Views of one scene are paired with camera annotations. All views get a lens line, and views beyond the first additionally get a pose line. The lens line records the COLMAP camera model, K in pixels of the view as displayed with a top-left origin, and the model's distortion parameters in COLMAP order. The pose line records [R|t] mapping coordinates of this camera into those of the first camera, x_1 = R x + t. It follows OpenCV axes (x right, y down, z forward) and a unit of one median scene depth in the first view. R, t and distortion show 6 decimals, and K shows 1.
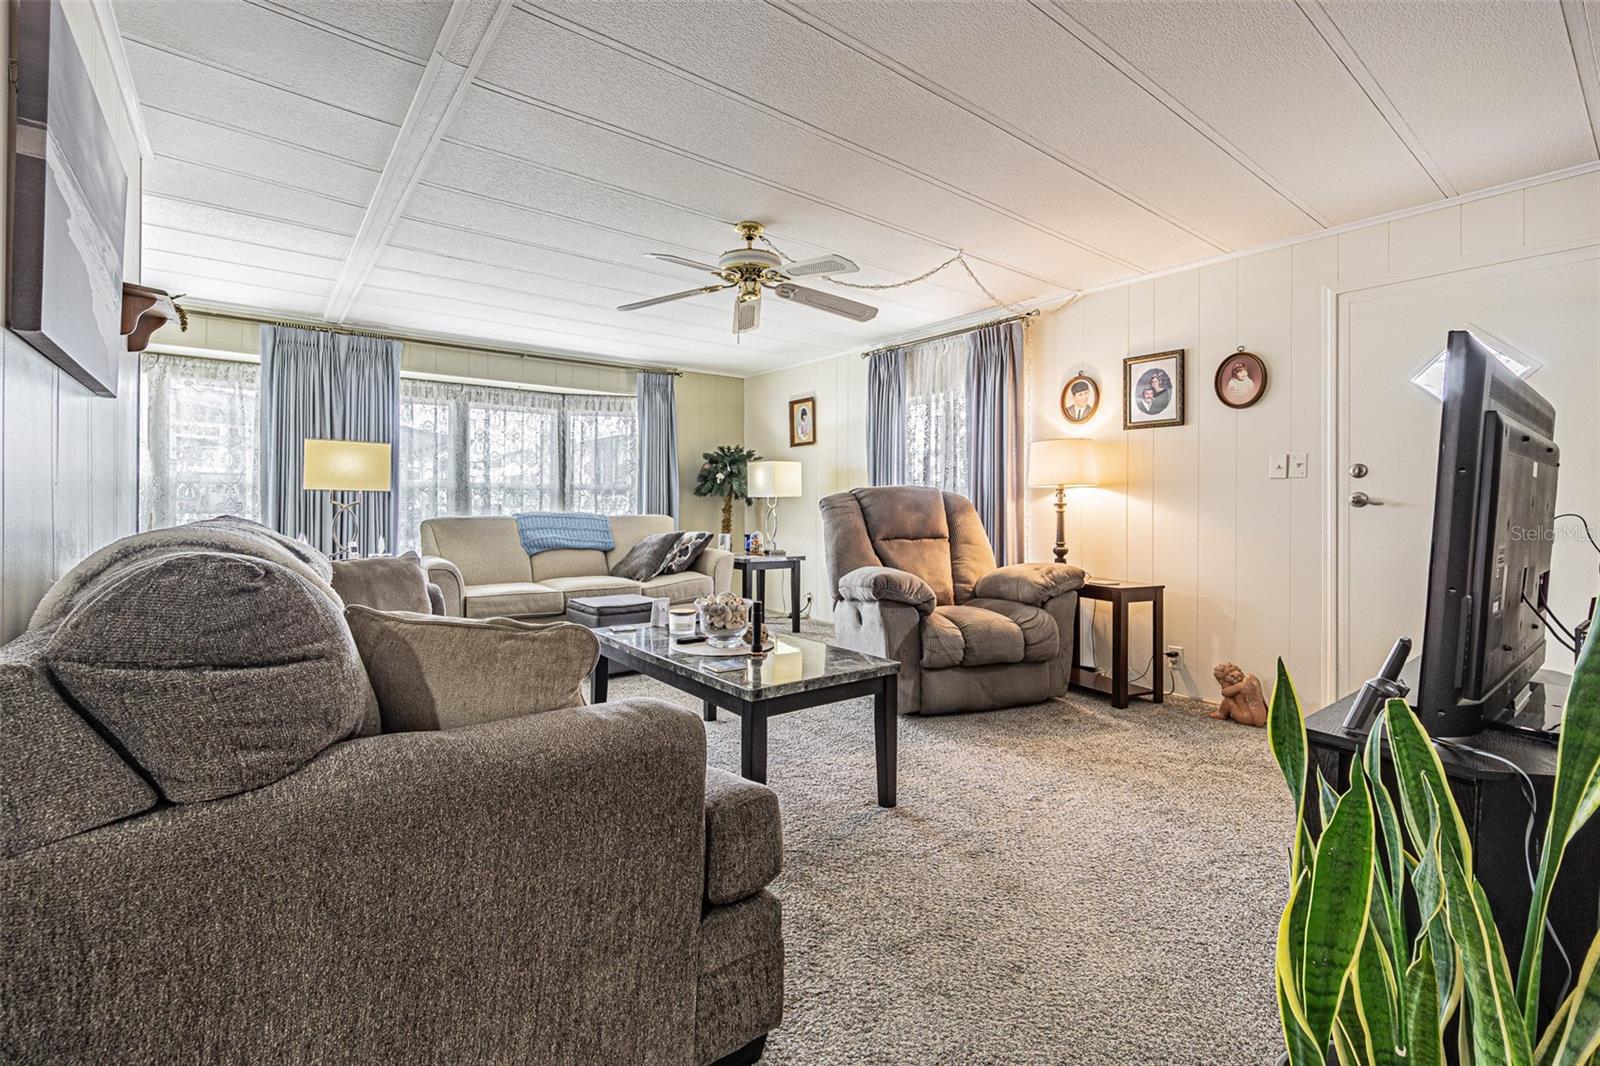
lens RADIAL K [[707.1, 0, 768.1], [0, 707.1, 512.1], [0, 0, 1]] dist [-0.041114, 0.016910]
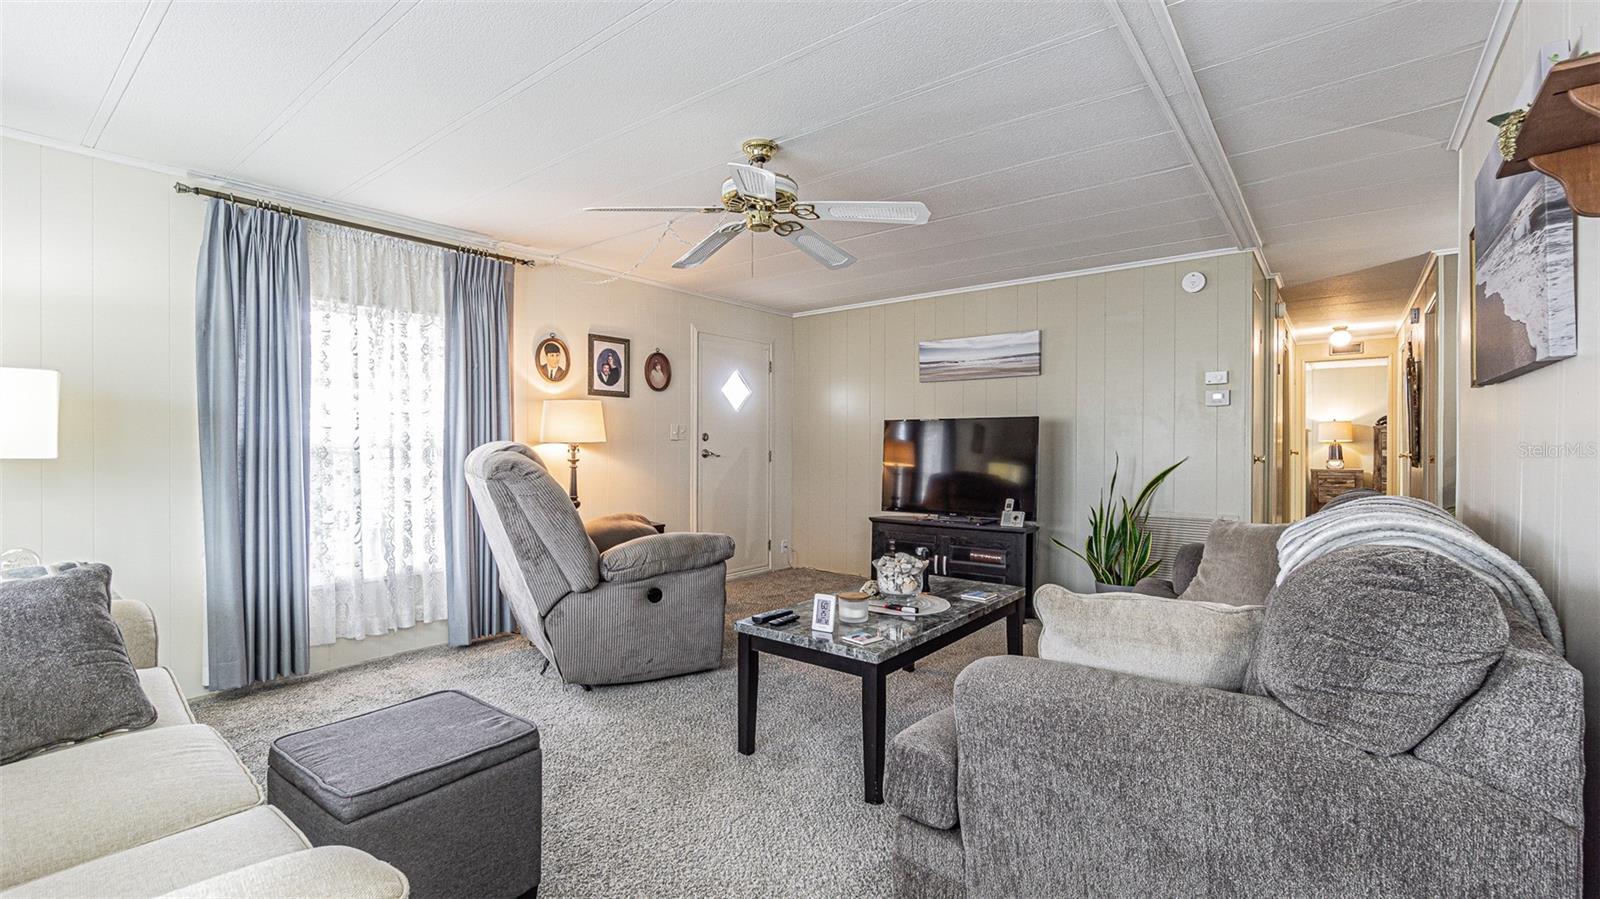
lens RADIAL K [[694.6, 0, 795.7], [0, 694.6, 447.7], [0, 0, 1]] dist [-0.012289, 0.007204]
pose [[-0.264733, -0.015491, 0.964197, -0.723434], [0.000482, 0.999869, 0.016196, -0.049251], [-0.964322, 0.004753, -0.264691, 1.003918]]
